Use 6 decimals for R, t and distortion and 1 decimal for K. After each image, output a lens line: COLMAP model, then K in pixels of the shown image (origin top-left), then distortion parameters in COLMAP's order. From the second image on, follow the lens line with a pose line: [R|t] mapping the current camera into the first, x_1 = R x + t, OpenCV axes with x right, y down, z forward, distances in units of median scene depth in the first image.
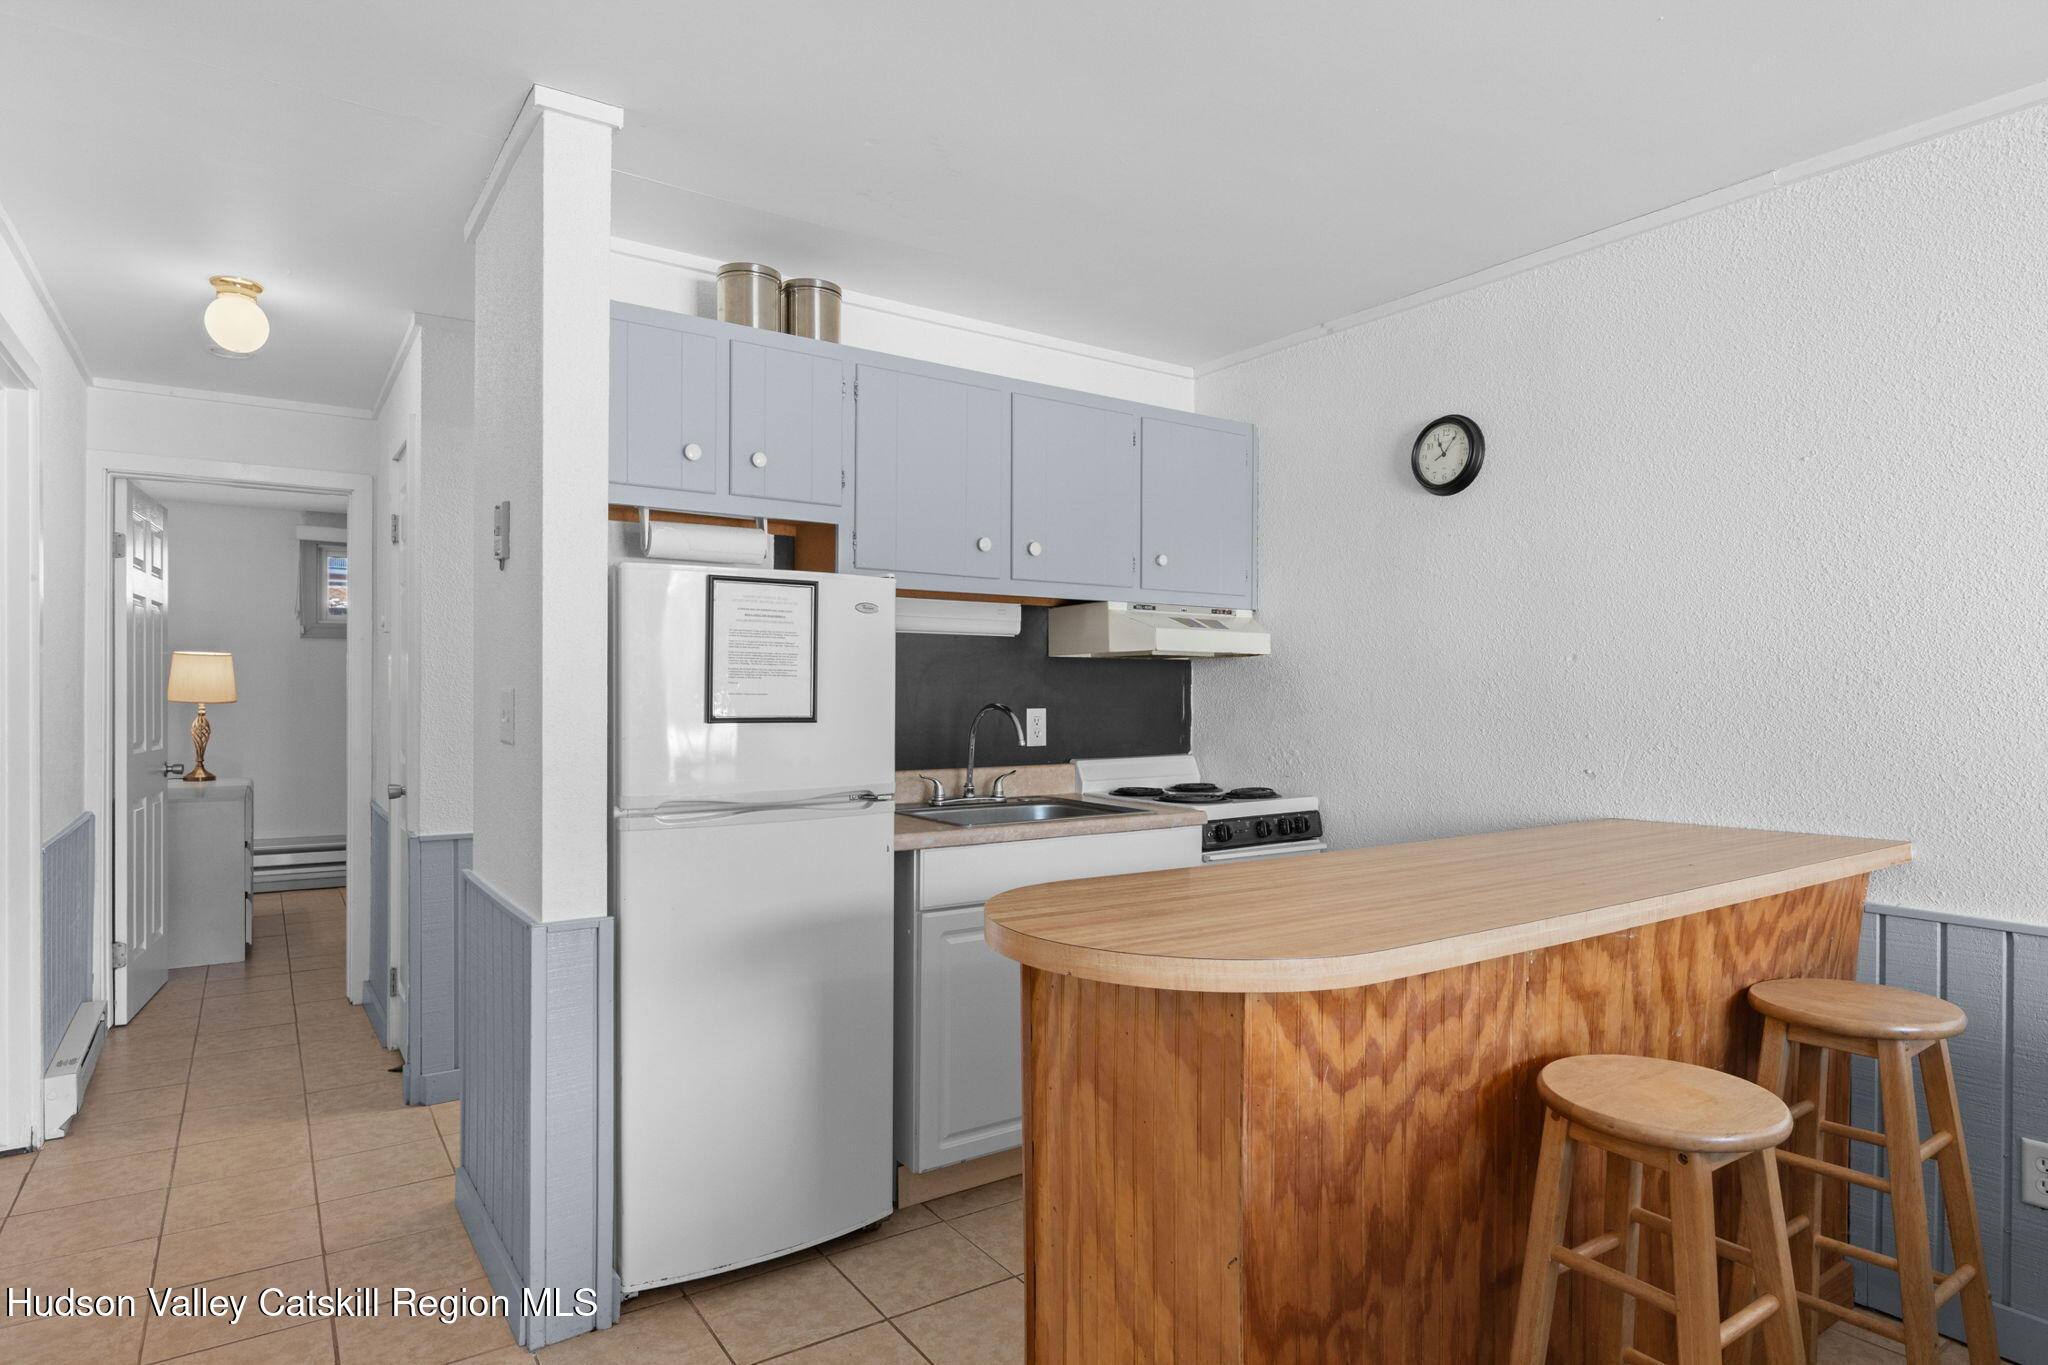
lens RADIAL K [[1131.7, 0, 1021.0], [0, 1131.7, 702.4], [0, 0, 1]] dist [-0.007039, 0.002229]
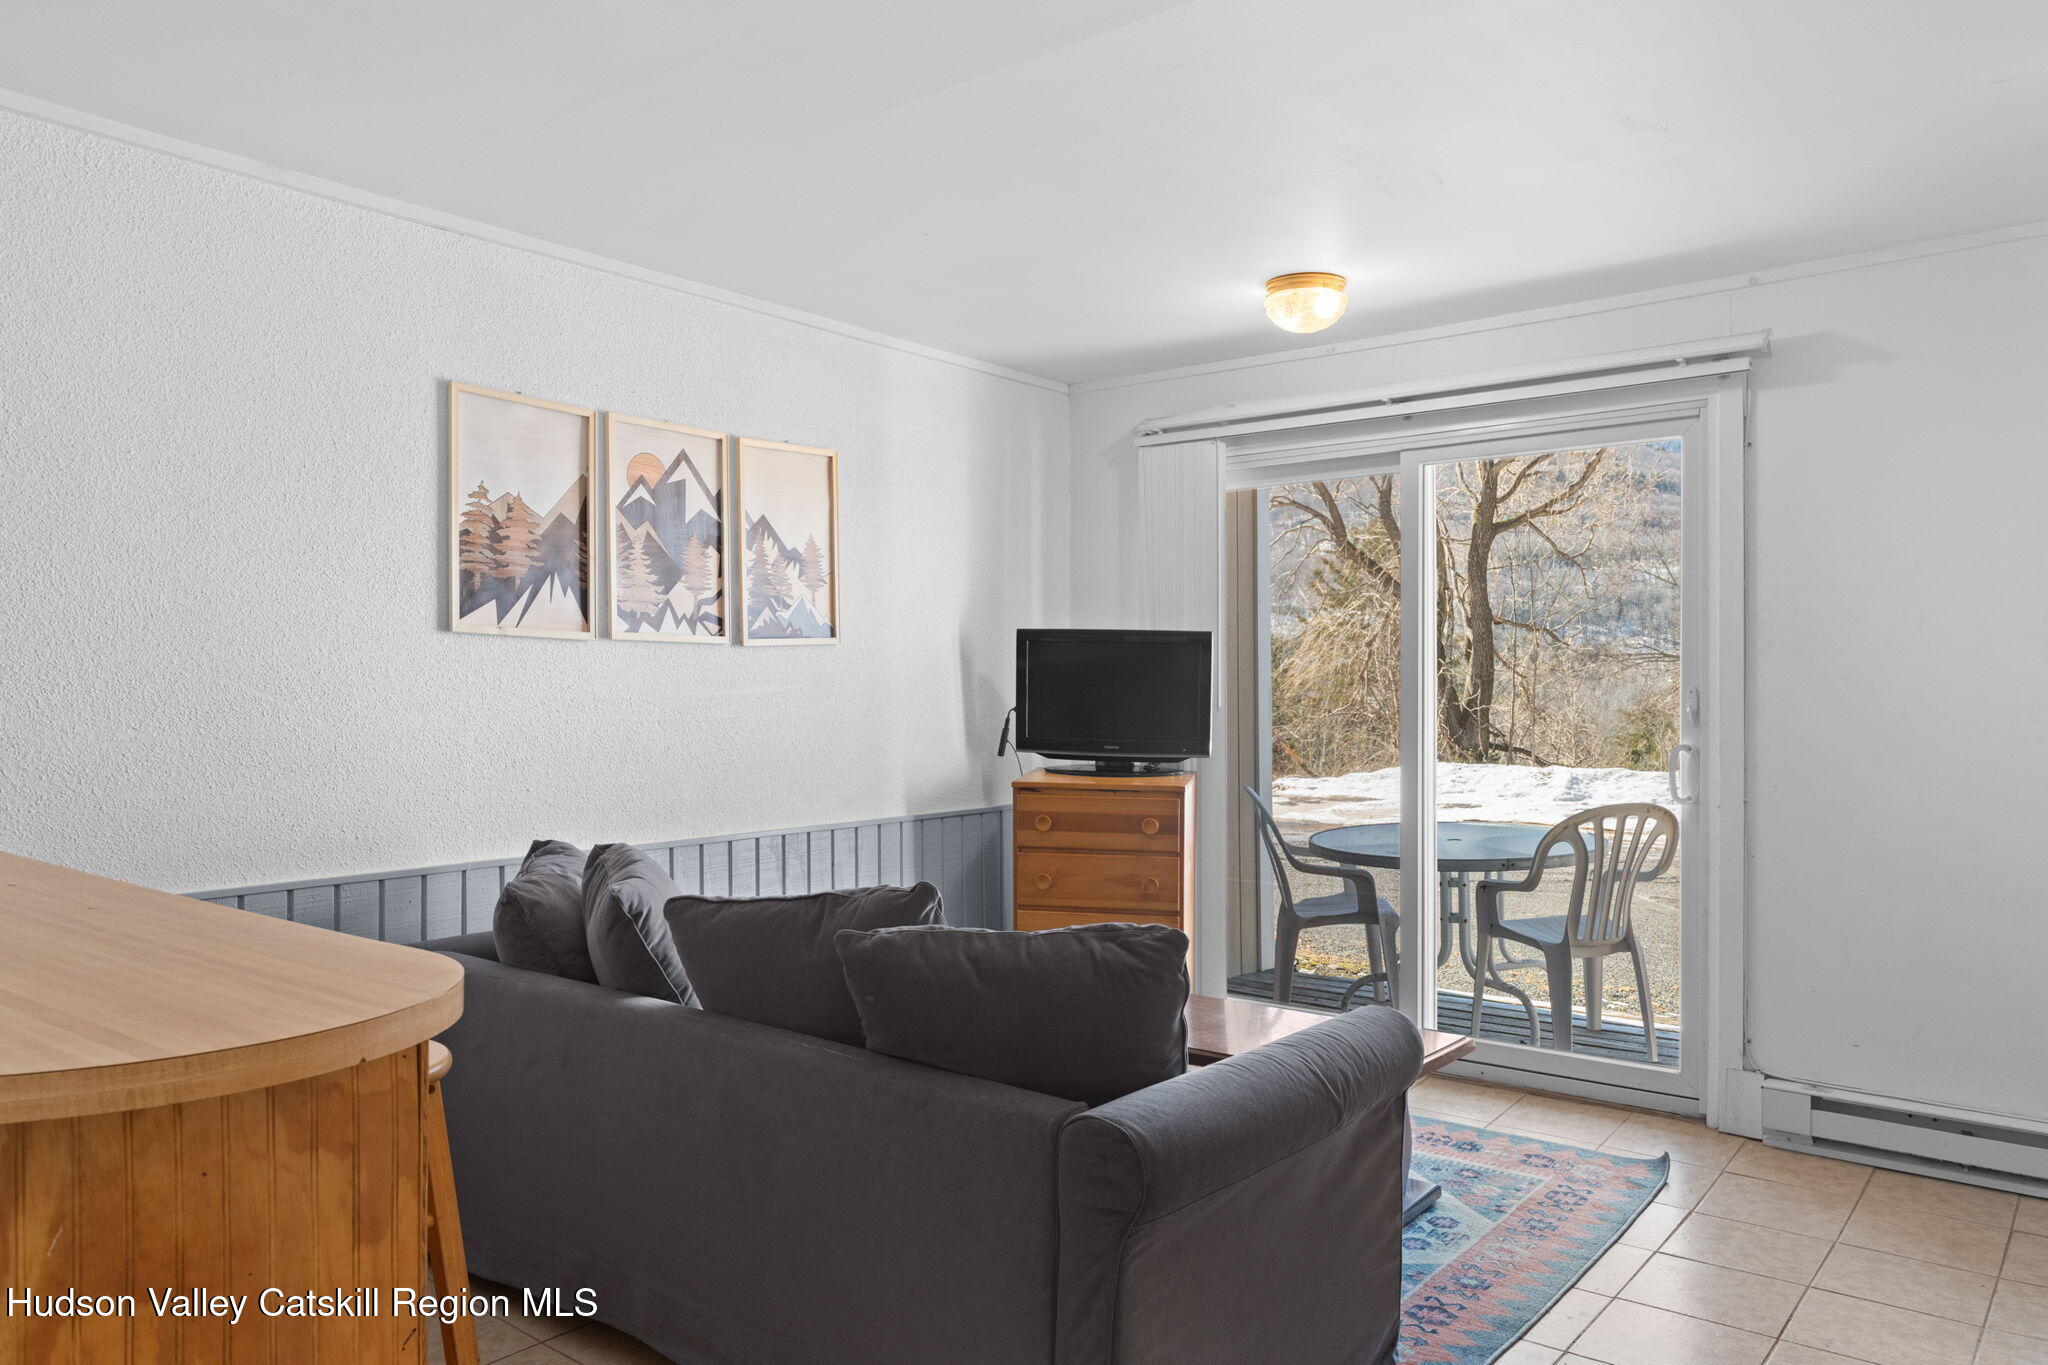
lens RADIAL K [[1407.8, 0, 1023.6], [0, 1407.8, 683.5], [0, 0, 1]] dist [0.001588, 0.000460]
pose [[-0.291176, -0.000615, 0.956669, -0.946723], [0.007934, 0.999964, 0.003058, -0.009859], [-0.956637, 0.008481, -0.291161, 0.818880]]
